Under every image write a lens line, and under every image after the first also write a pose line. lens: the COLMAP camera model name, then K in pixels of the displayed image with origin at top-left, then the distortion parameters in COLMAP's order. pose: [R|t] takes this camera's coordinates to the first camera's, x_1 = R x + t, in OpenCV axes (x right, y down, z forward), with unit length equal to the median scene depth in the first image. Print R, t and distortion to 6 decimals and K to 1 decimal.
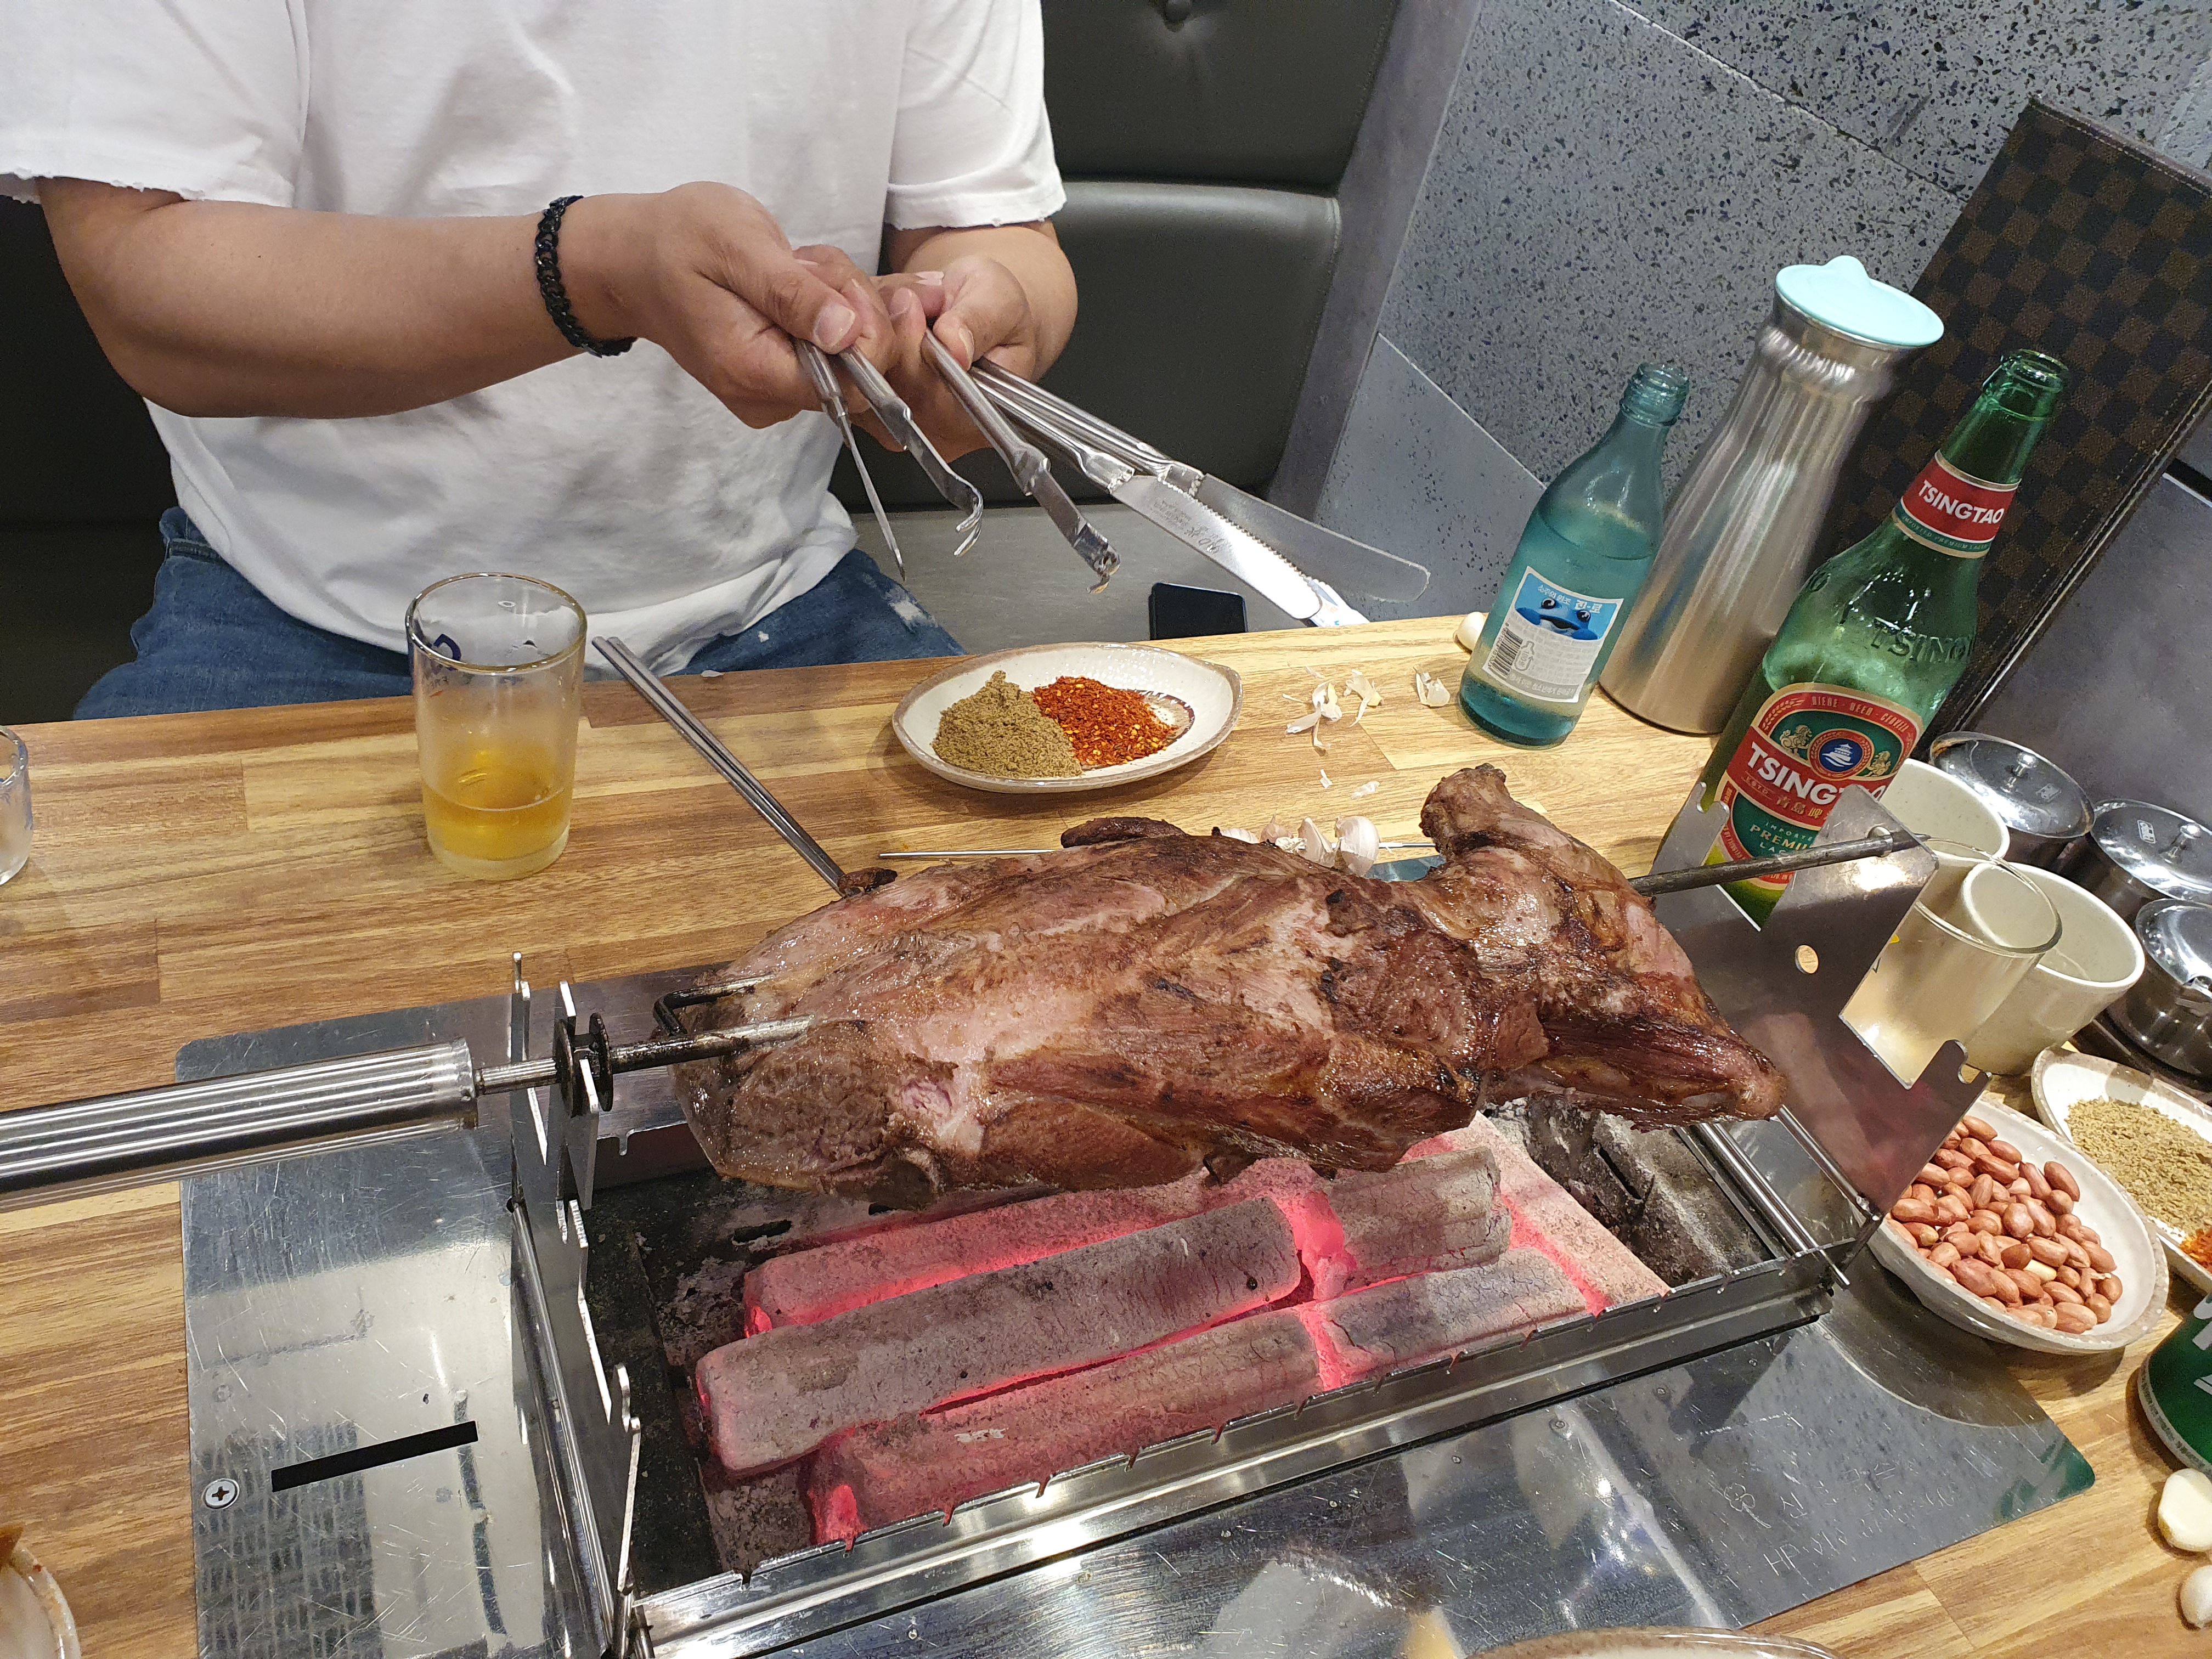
lens RADIAL K [[1728.3, 0, 1057.9], [0, 1728.3, 804.6], [0, 0, 1]] dist [0.038748, -0.015130]
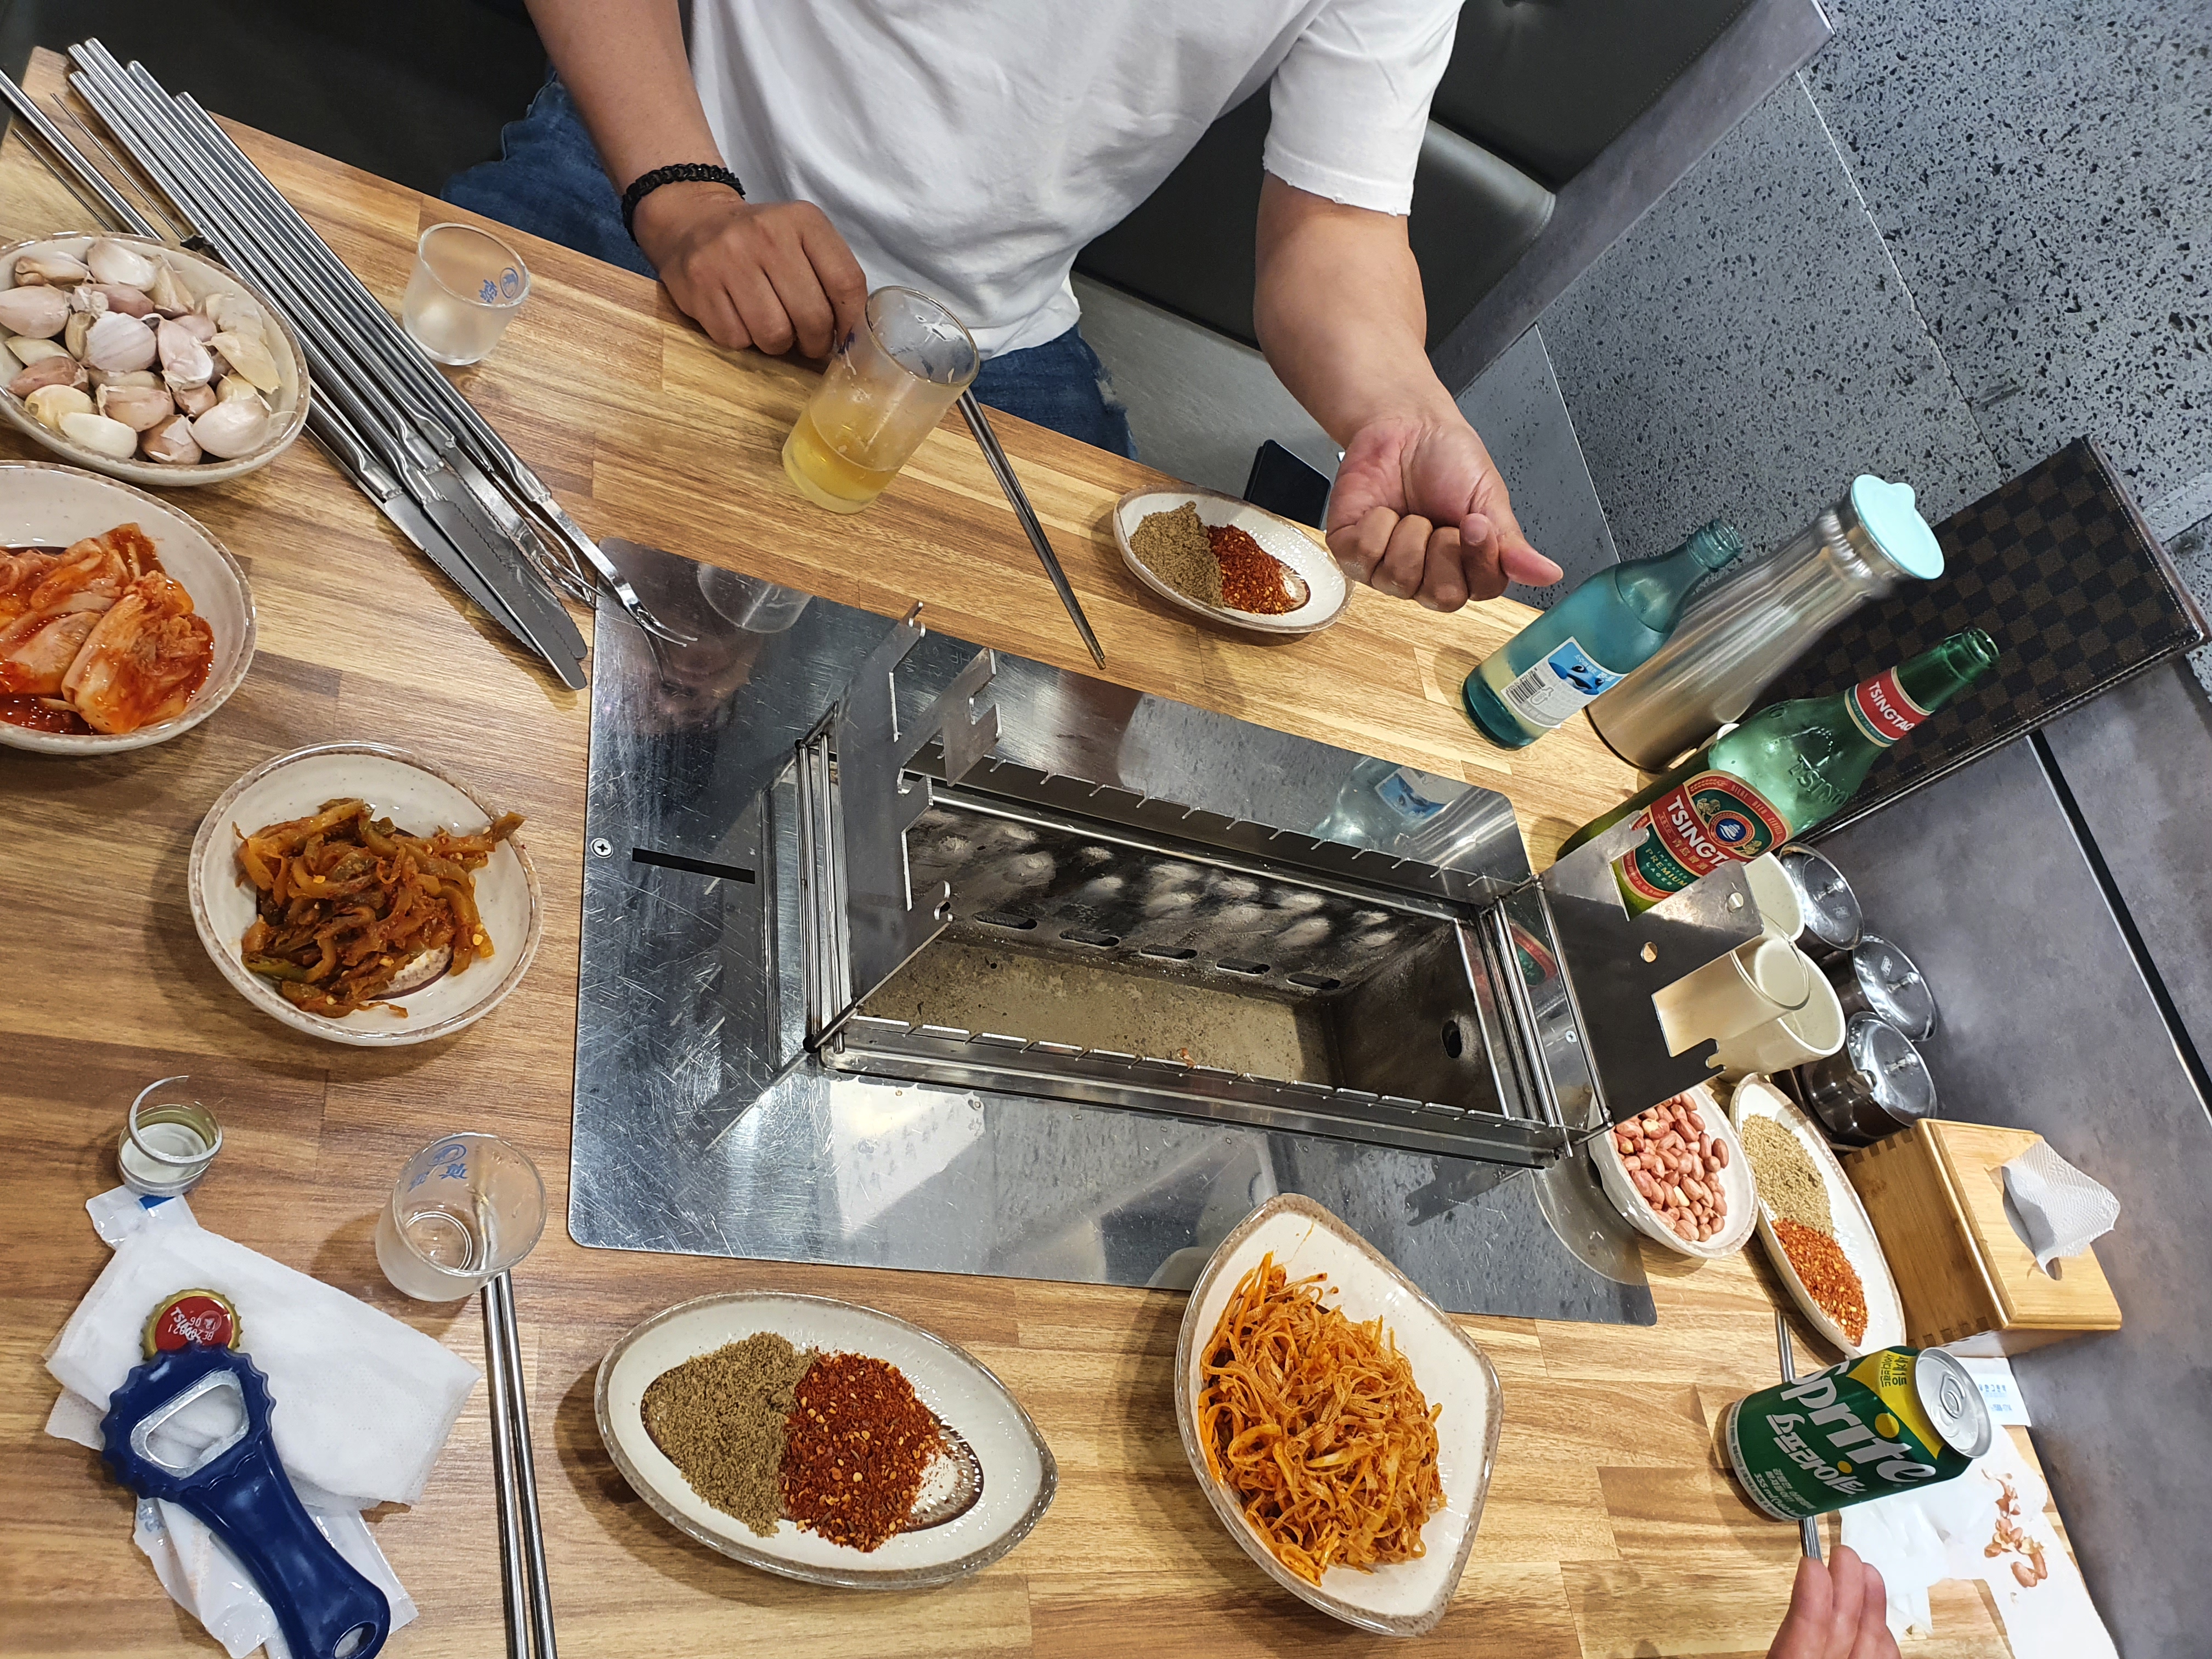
lens RADIAL K [[1728.3, 0, 1057.9], [0, 1728.3, 804.6], [0, 0, 1]] dist [0.038748, -0.015130]
pose [[0.904536, 0.410408, 0.115671, -0.211814], [-0.423184, 0.897297, 0.125592, 0.006527], [-0.052247, -0.162553, 0.985316, -0.350868]]
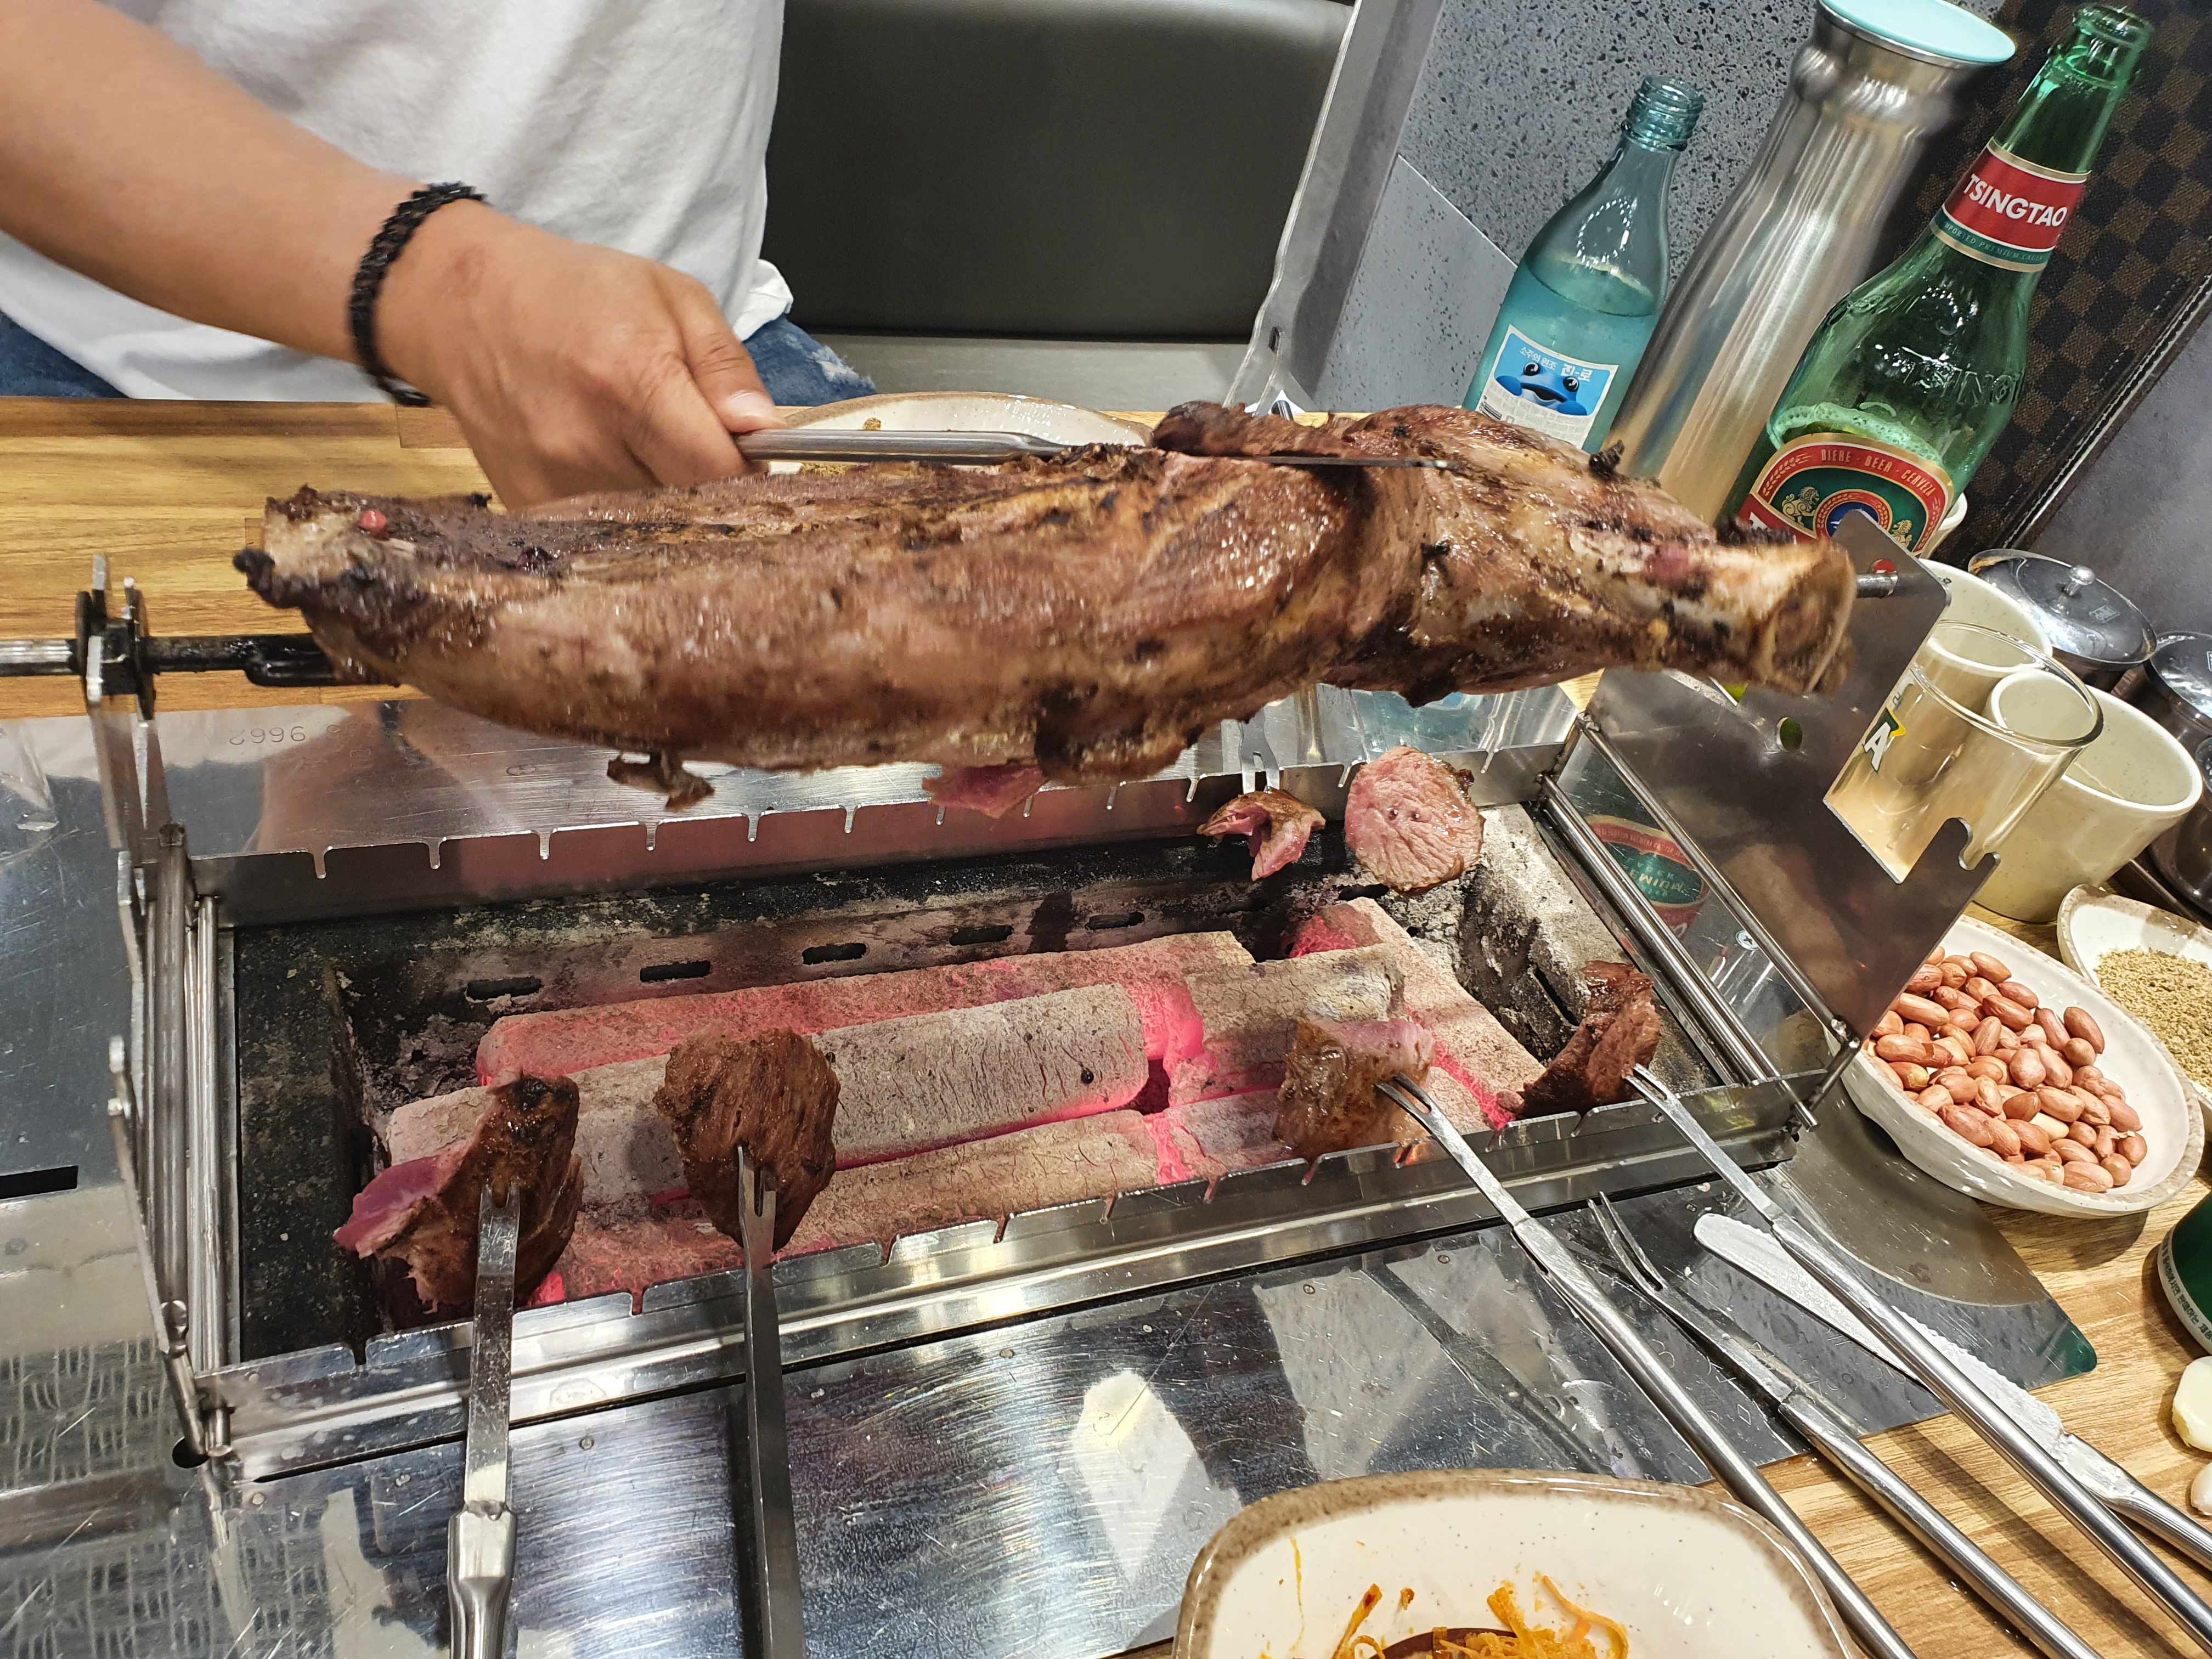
lens RADIAL K [[1724.6, 0, 1072.9], [0, 1724.6, 824.9], [0, 0, 1]] dist [0.027494, -0.004464]
pose [[0.998678, 0.045167, -0.024555, 0.104337], [-0.044400, 0.998535, 0.030924, 0.112996], [0.025915, -0.029793, 0.999220, 0.154104]]
